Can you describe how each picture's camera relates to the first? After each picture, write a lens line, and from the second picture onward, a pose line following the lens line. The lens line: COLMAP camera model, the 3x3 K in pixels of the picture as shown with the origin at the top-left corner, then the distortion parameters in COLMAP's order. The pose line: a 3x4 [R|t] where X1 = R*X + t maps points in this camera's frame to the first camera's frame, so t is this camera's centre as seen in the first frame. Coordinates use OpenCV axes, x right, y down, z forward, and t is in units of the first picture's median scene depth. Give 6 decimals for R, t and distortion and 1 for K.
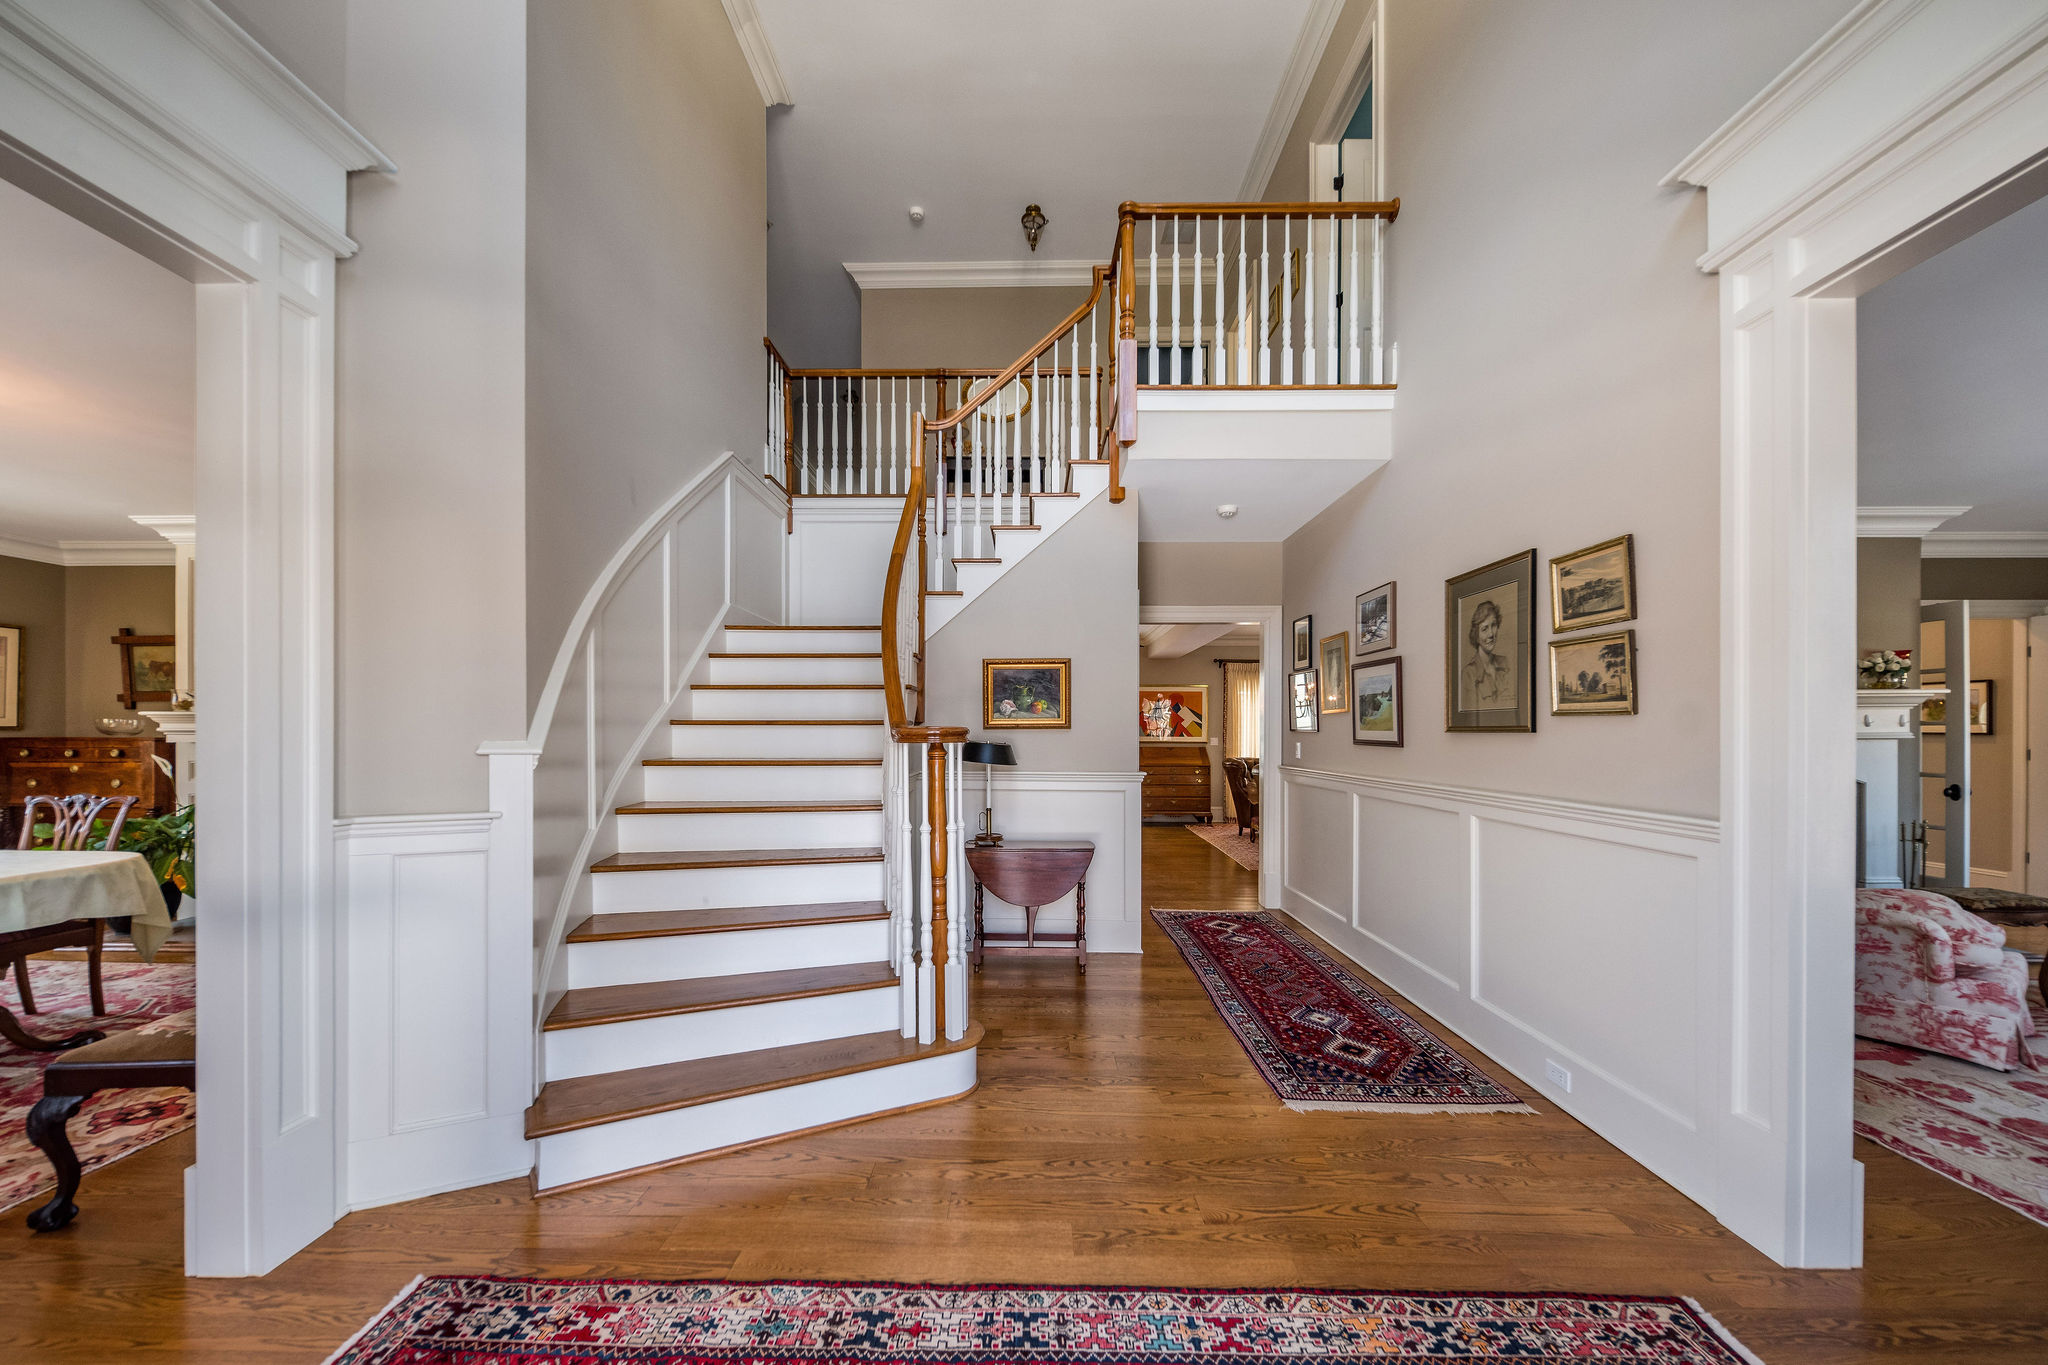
lens RADIAL K [[732.8, 0, 1019.1], [0, 732.8, 737.5], [0, 0, 1]] dist [0.001448, 0.000049]
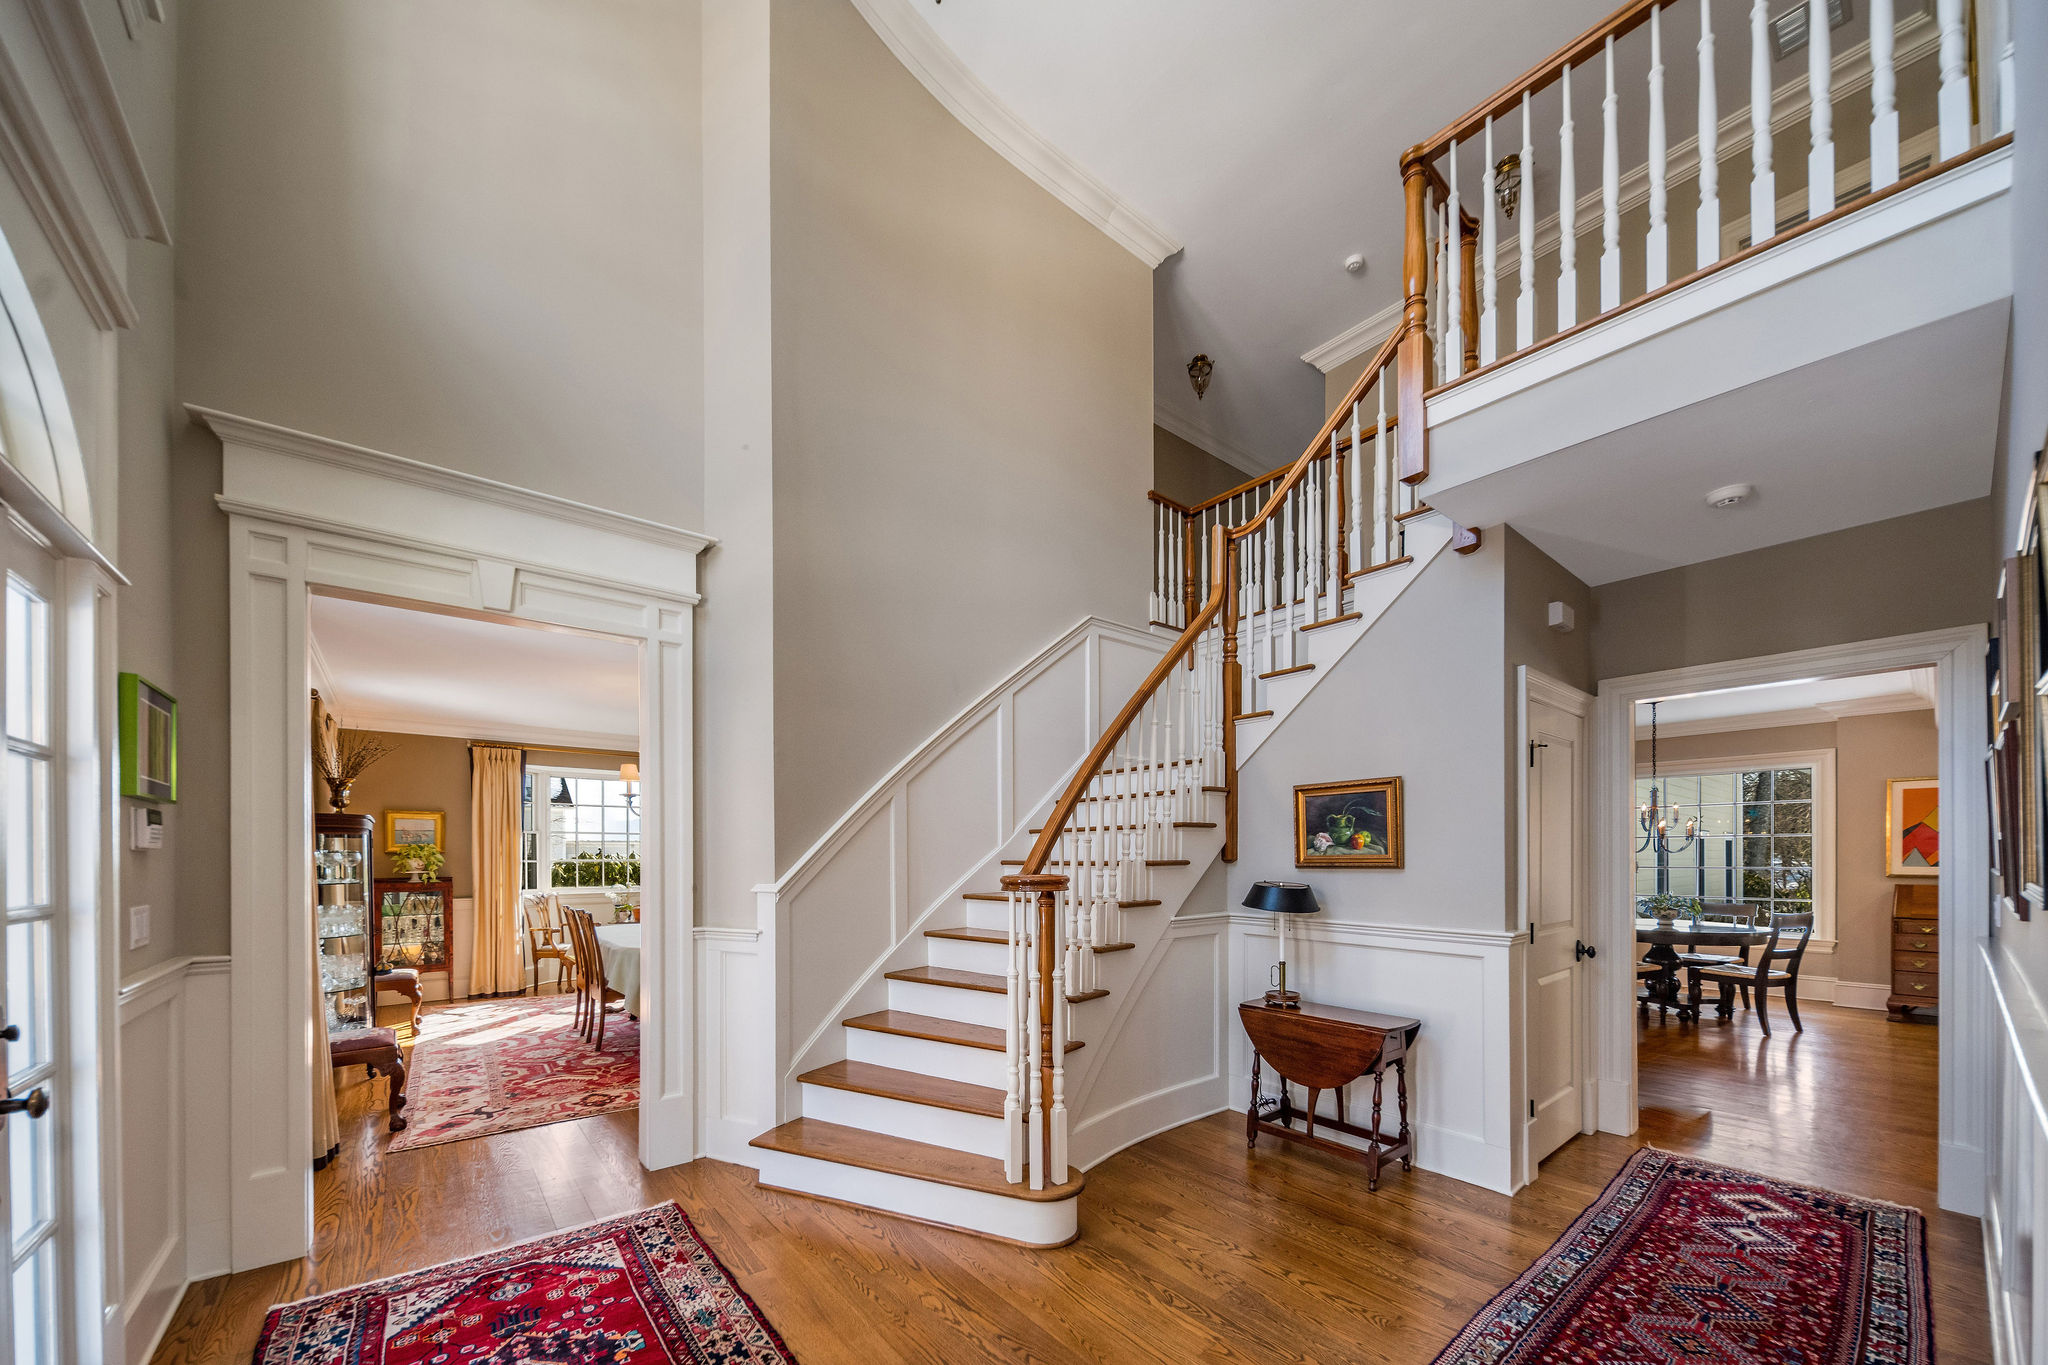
lens RADIAL K [[746.8, 0, 1027.1], [0, 746.8, 861.0], [0, 0, 1]] dist [0.000160, -0.000259]
pose [[0.648889, 0.000268, -0.760883, 0.426145], [0.003417, 0.999989, 0.003266, -0.024709], [0.760876, -0.004719, 0.648881, 0.206130]]
